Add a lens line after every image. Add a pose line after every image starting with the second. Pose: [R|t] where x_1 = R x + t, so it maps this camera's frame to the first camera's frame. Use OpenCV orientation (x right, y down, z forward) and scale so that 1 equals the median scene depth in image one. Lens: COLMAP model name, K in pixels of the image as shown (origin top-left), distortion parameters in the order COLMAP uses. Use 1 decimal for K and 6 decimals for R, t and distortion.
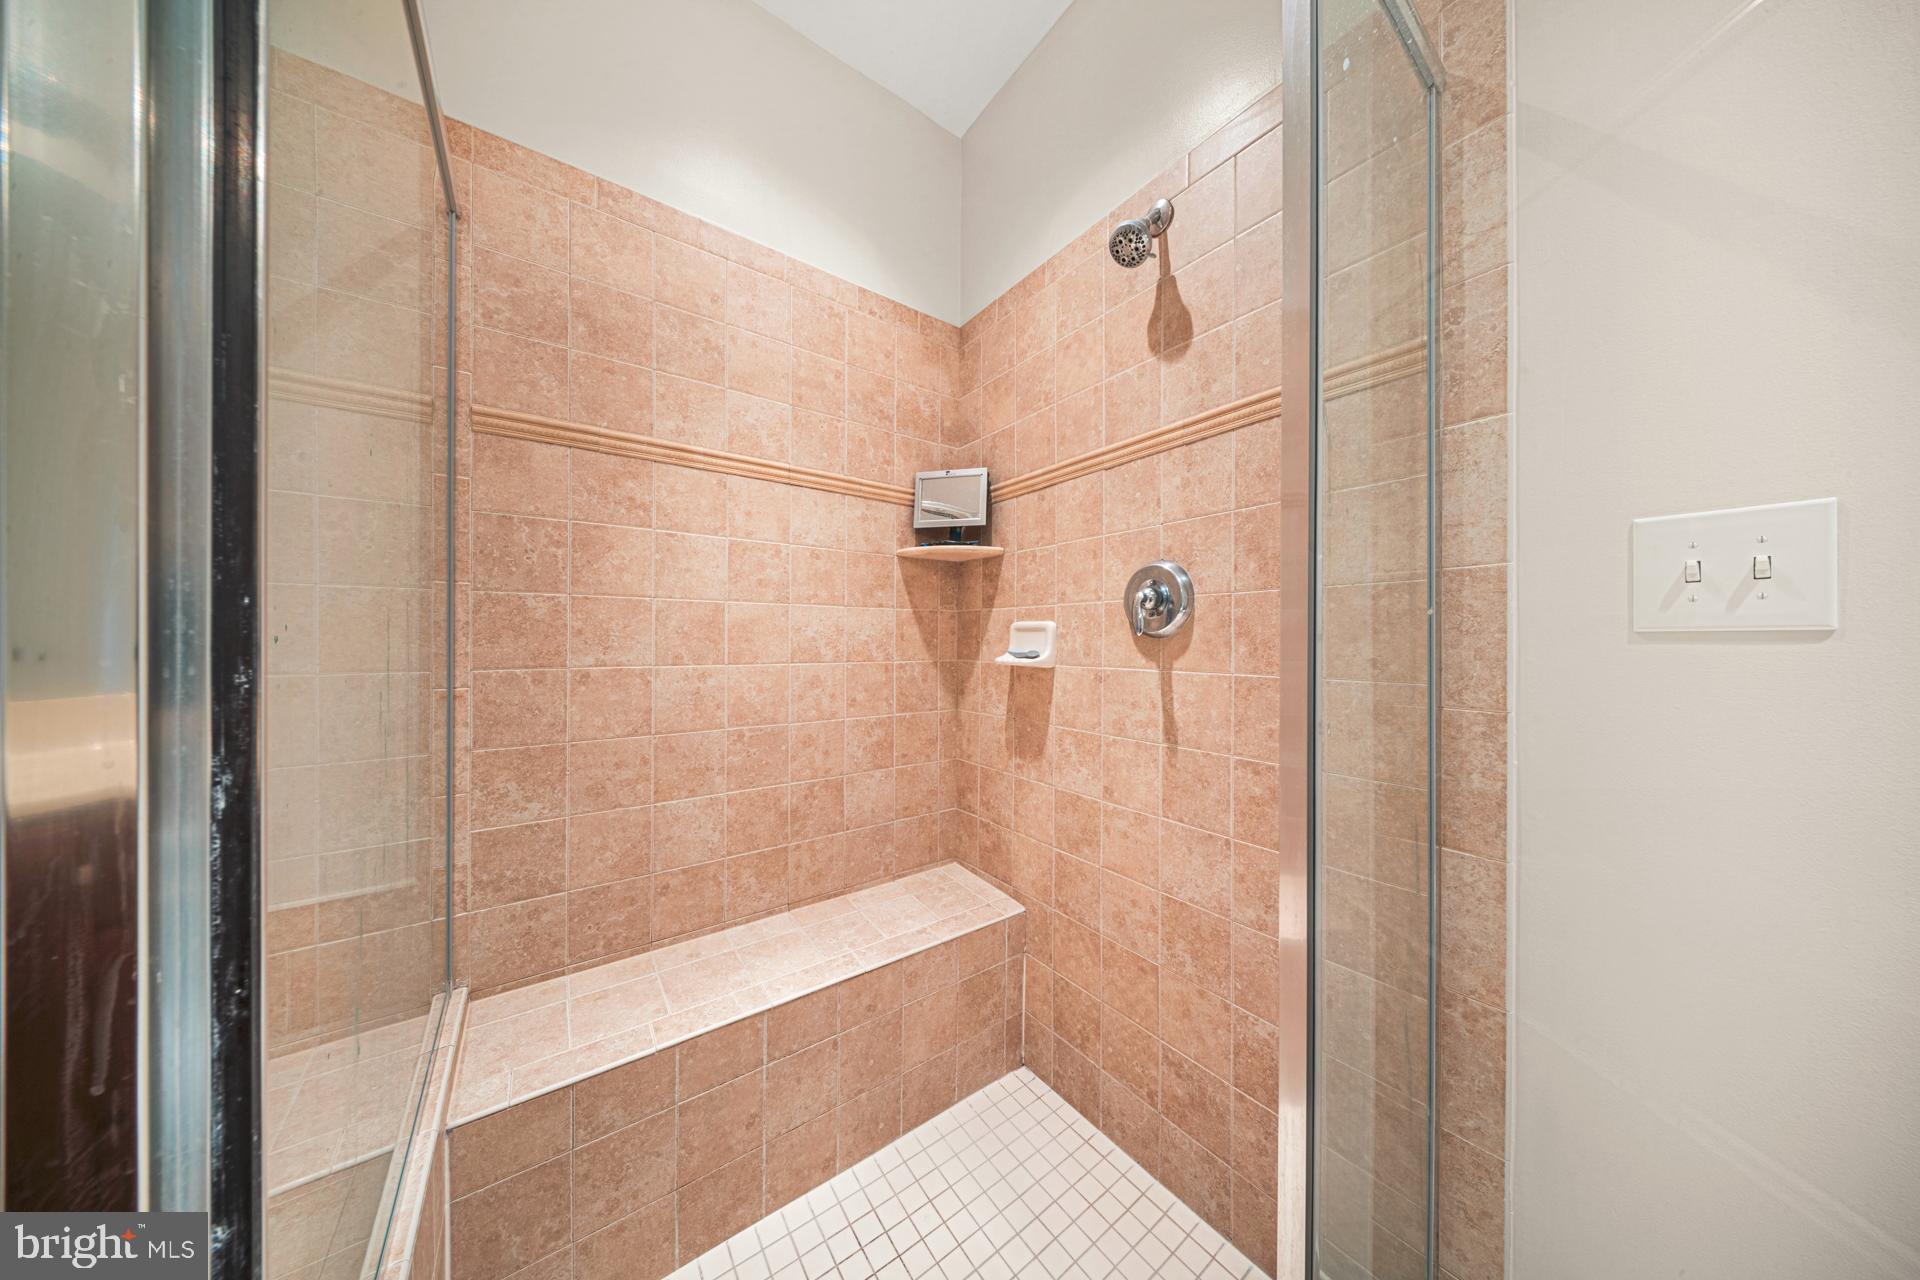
lens RADIAL K [[567.1, 0, 968.6], [0, 567.1, 640.4], [0, 0, 1]] dist [0.012006, -0.000037]
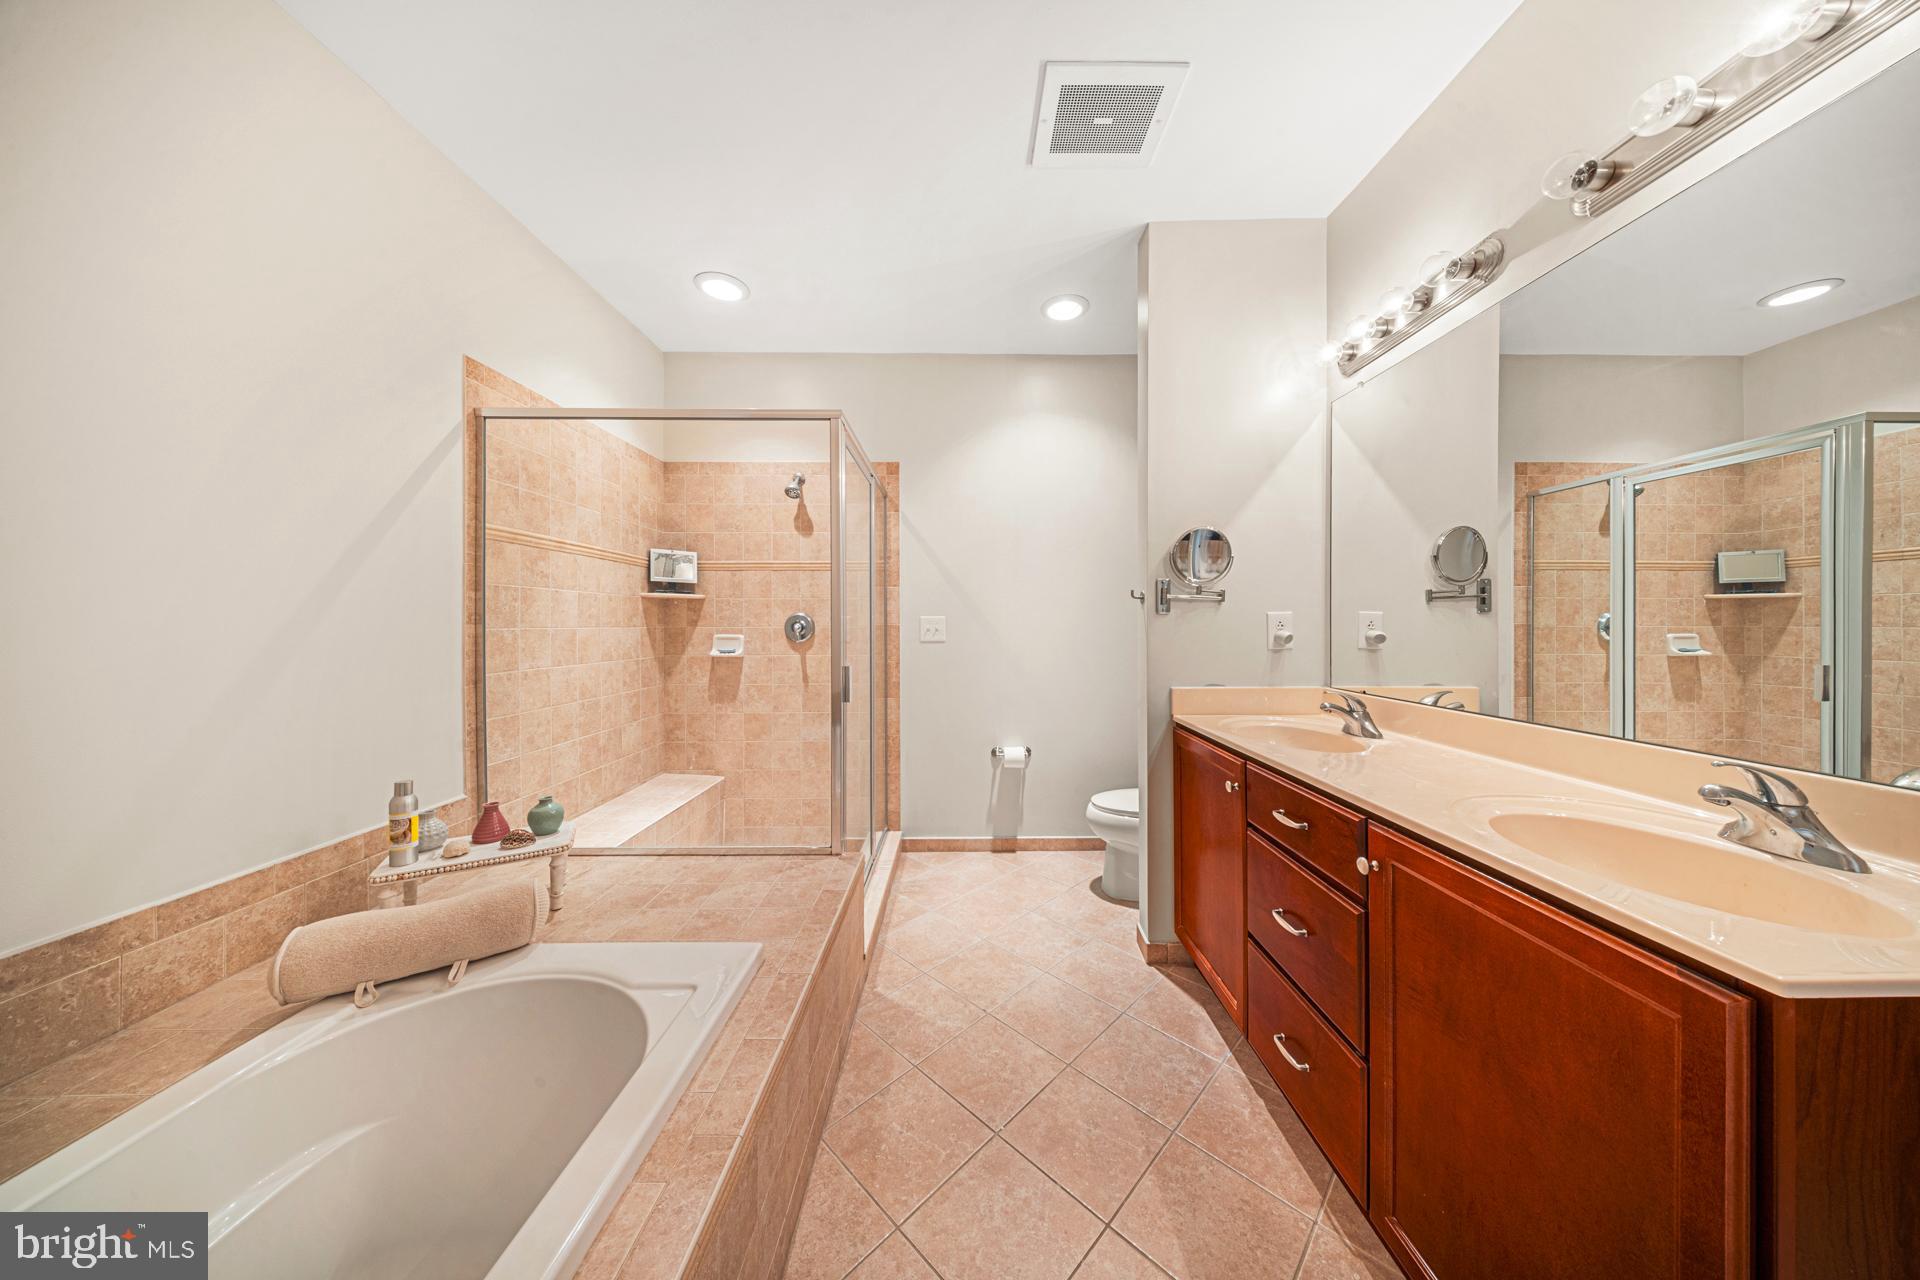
lens RADIAL K [[572.8, 0, 965.4], [0, 572.8, 626.5], [0, 0, 1]] dist [0.010492, -0.003968]
pose [[0.597443, -0.008556, 0.801866, -1.060829], [0.003972, 0.999962, 0.007710, -0.077369], [-0.801901, -0.001422, 0.597455, -0.937526]]
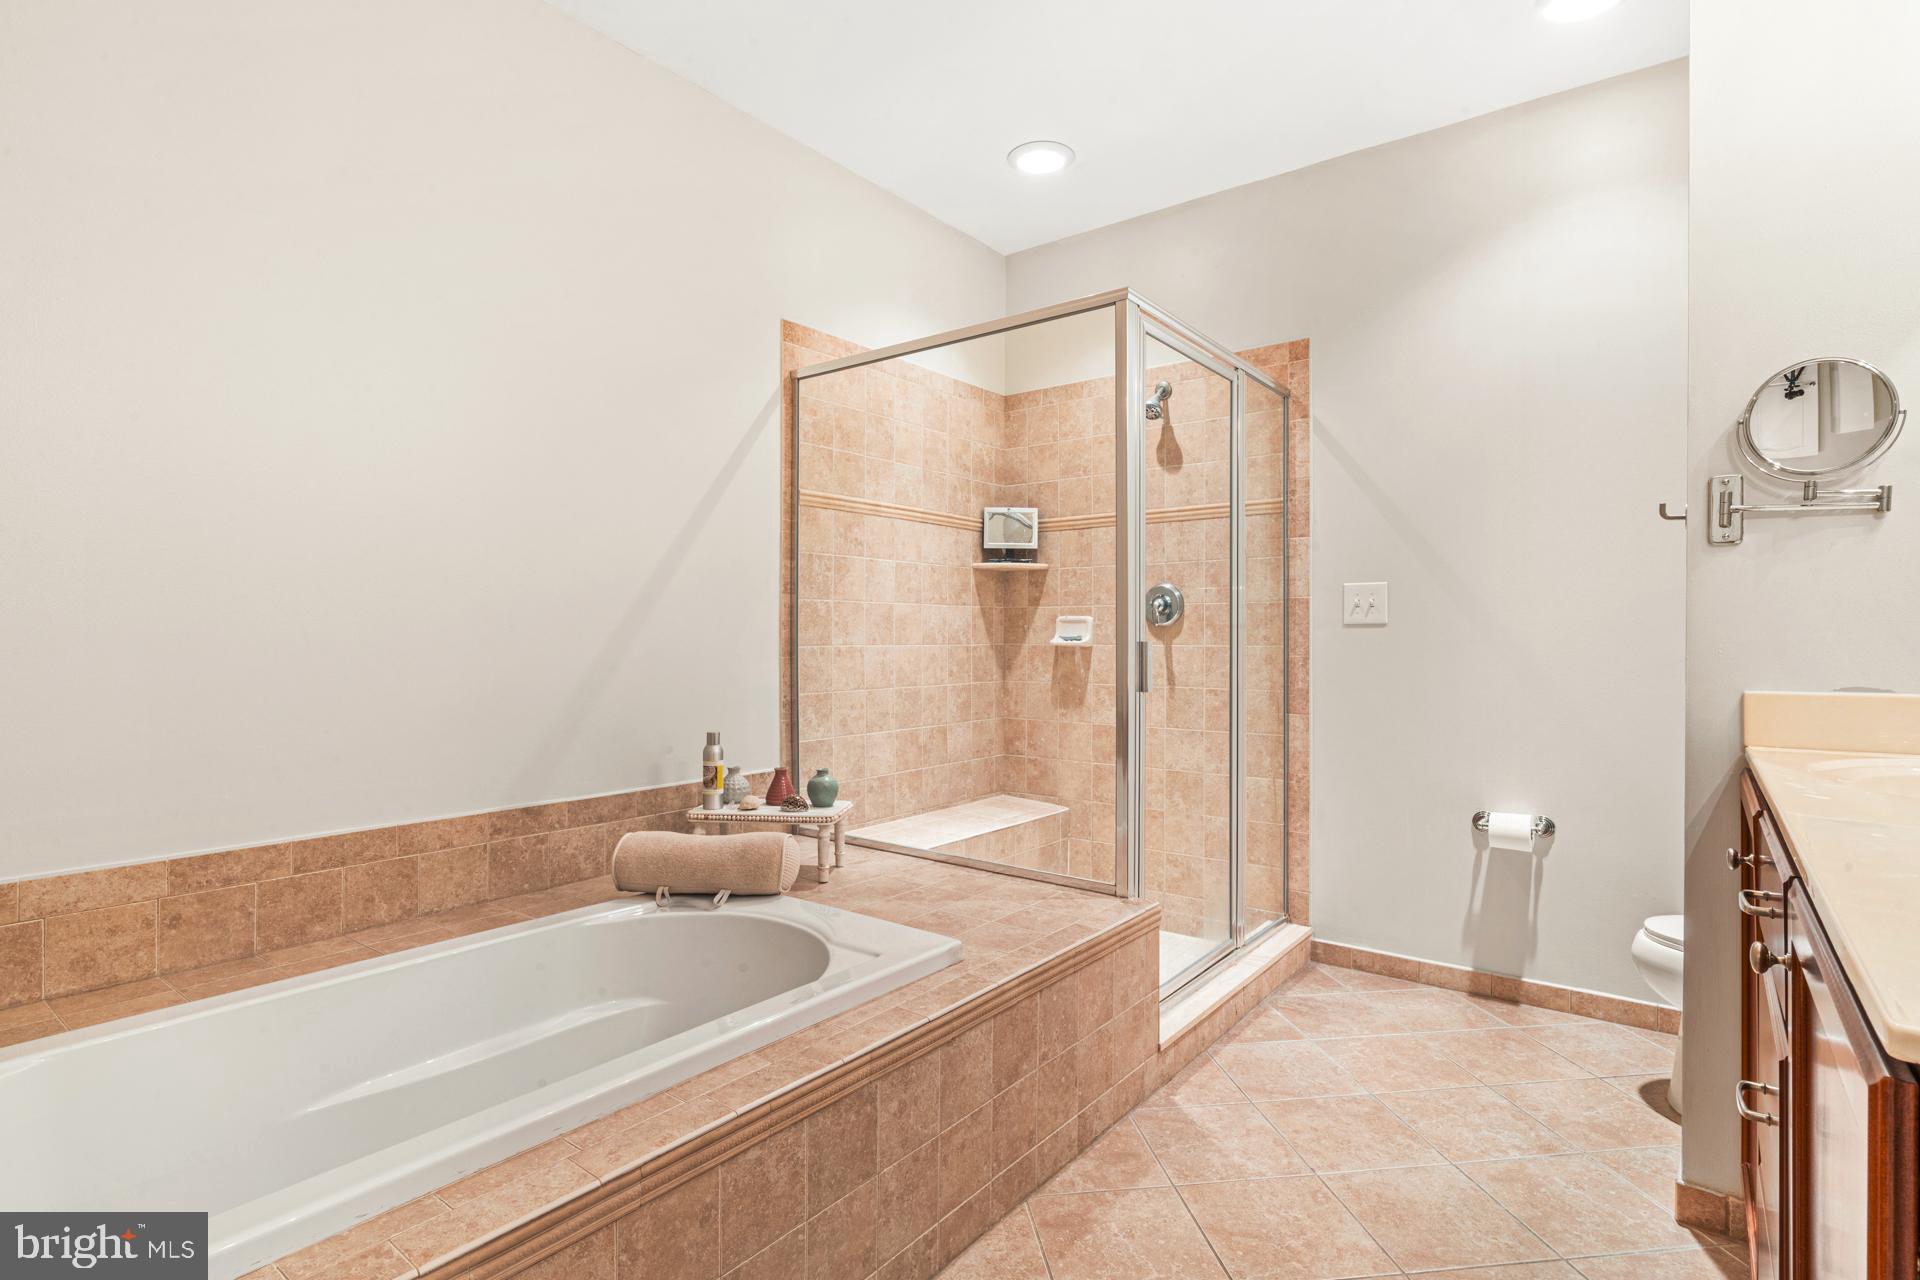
lens RADIAL K [[940.4, 0, 960.0], [0, 940.4, 640.0], [0, 0, 1]] dist [-0.001986, -0.000124]
pose [[0.964412, -0.004410, 0.264368, -0.864538], [0.002847, 0.999976, 0.006292, 0.013310], [-0.264389, -0.005315, 0.964401, -1.361938]]
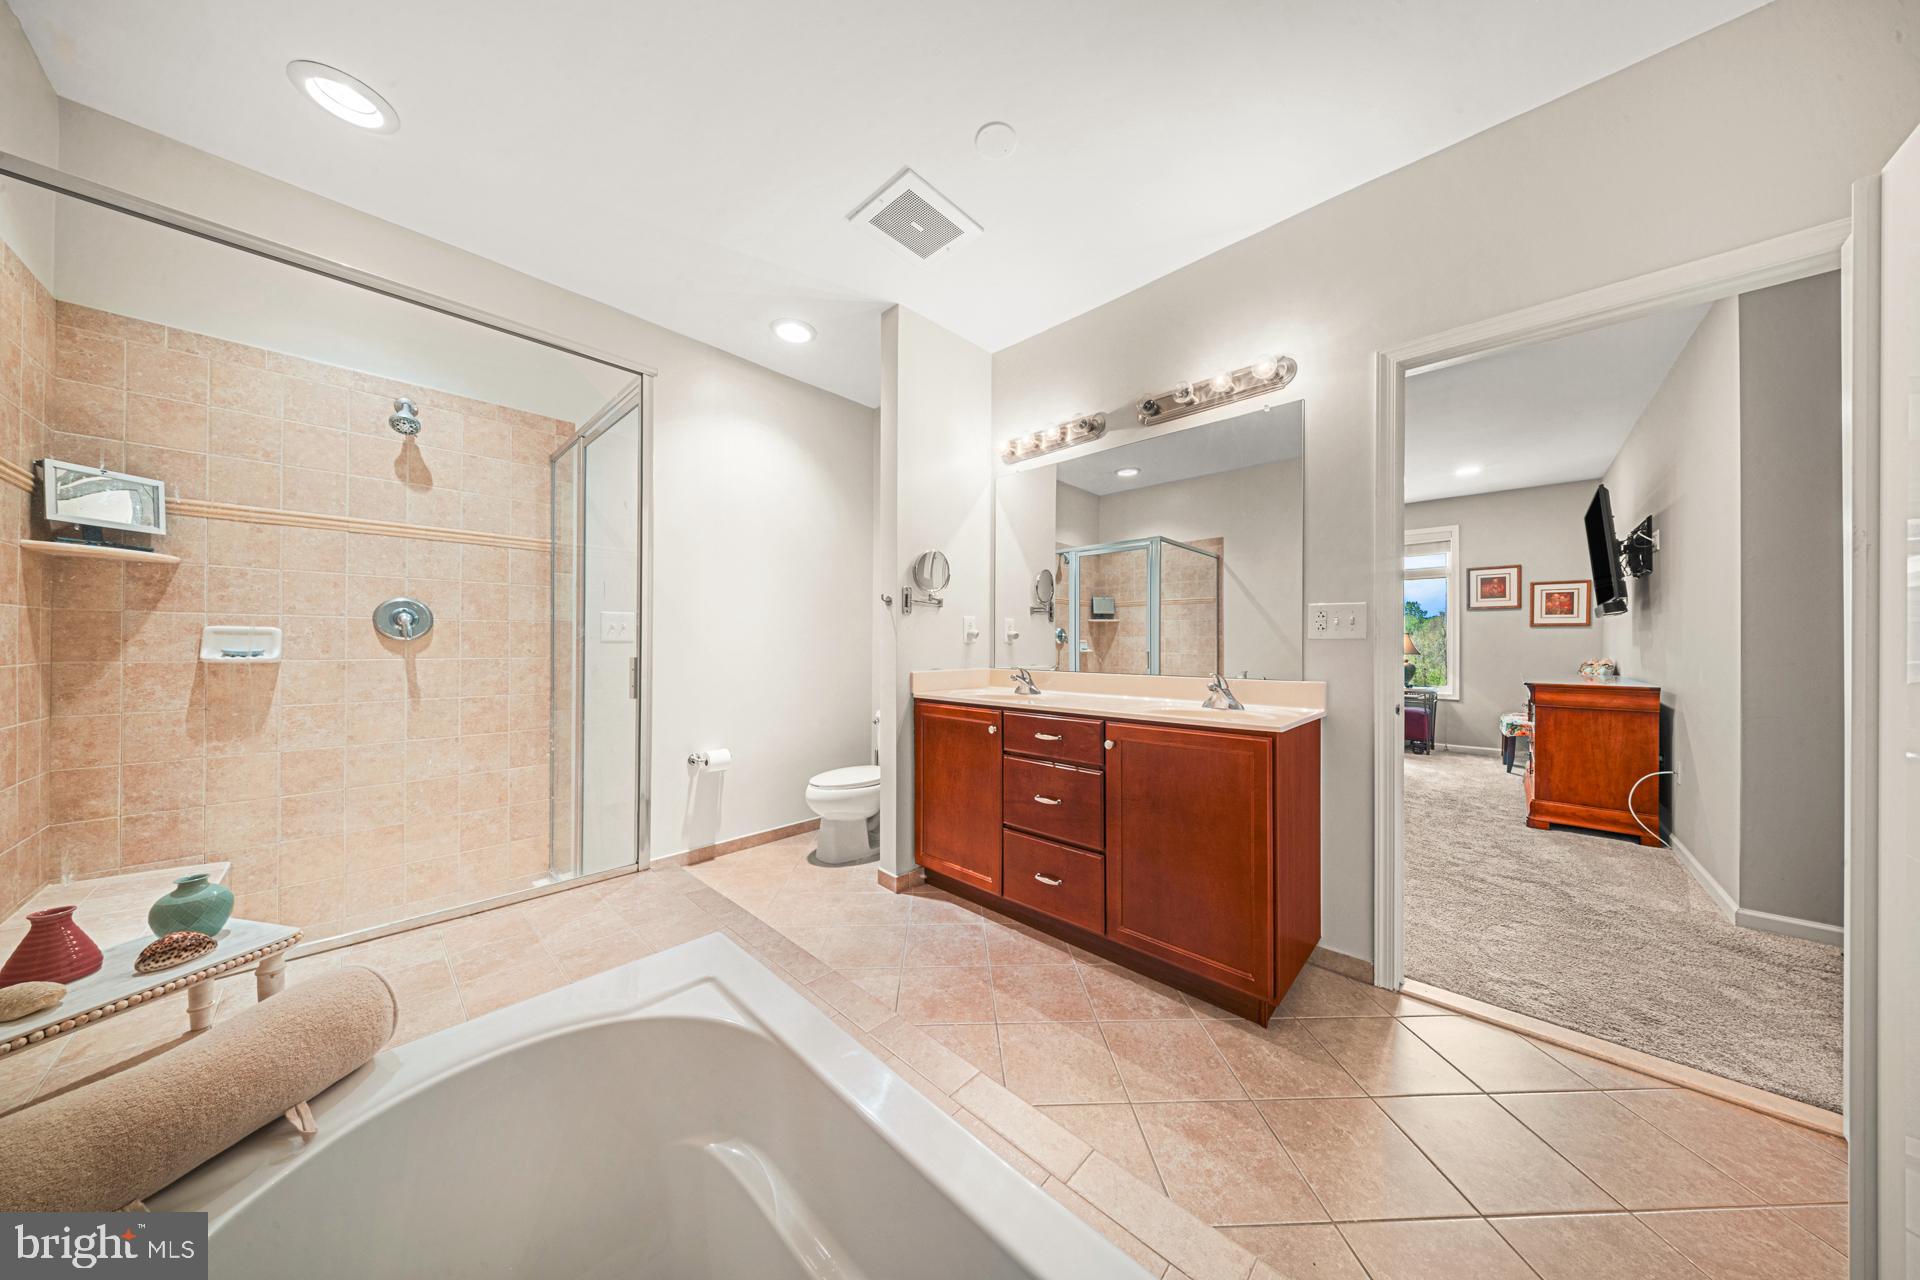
lens RADIAL K [[574.6, 0, 962.6], [0, 574.6, 643.4], [0, 0, 1]] dist [-0.001833, -0.000192]
pose [[-0.174026, -0.001823, 0.984739, -1.438624], [-0.005417, 0.999985, 0.000894, -0.006034], [-0.984726, -0.005178, -0.174034, -0.342923]]
